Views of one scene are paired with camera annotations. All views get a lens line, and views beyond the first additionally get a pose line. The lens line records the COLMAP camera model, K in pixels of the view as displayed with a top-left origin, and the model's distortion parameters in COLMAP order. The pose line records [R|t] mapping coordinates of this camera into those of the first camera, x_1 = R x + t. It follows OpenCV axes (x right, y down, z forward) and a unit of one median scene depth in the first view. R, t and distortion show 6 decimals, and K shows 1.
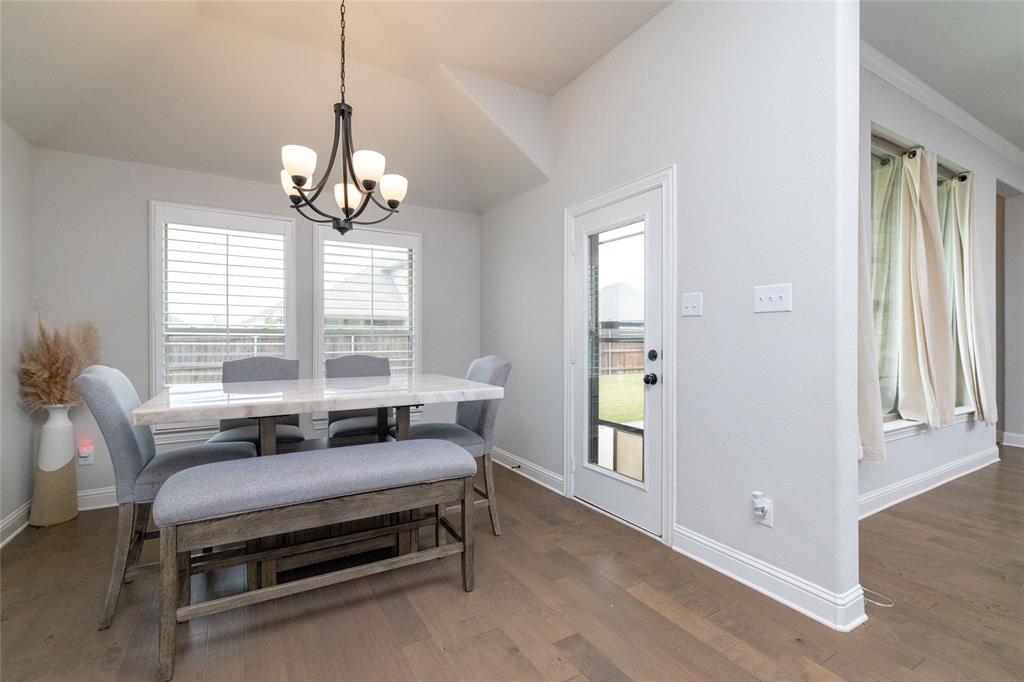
lens RADIAL K [[459.0, 0, 510.9], [0, 459.0, 336.8], [0, 0, 1]] dist [-0.001301, -0.000604]
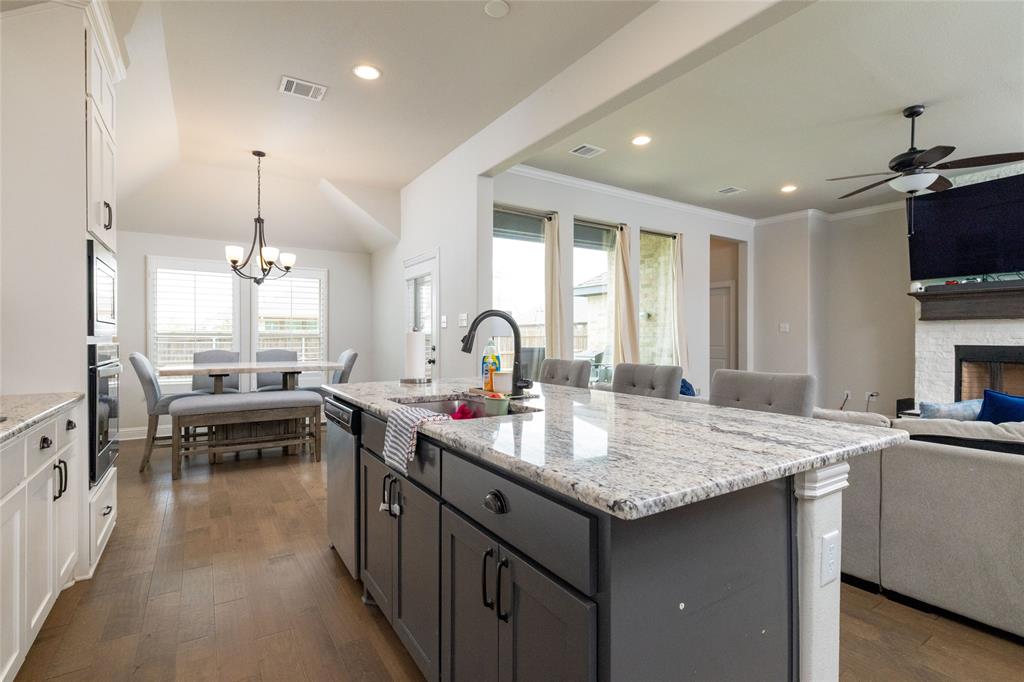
lens RADIAL K [[484.5, 0, 511.7], [0, 484.5, 338.1], [0, 0, 1]] dist [0.000196, 0.000095]
pose [[0.999102, -0.000103, 0.042380, 0.446899], [0.000117, 1.000000, -0.000333, -0.000261], [-0.042380, 0.000338, 0.999102, -0.793109]]
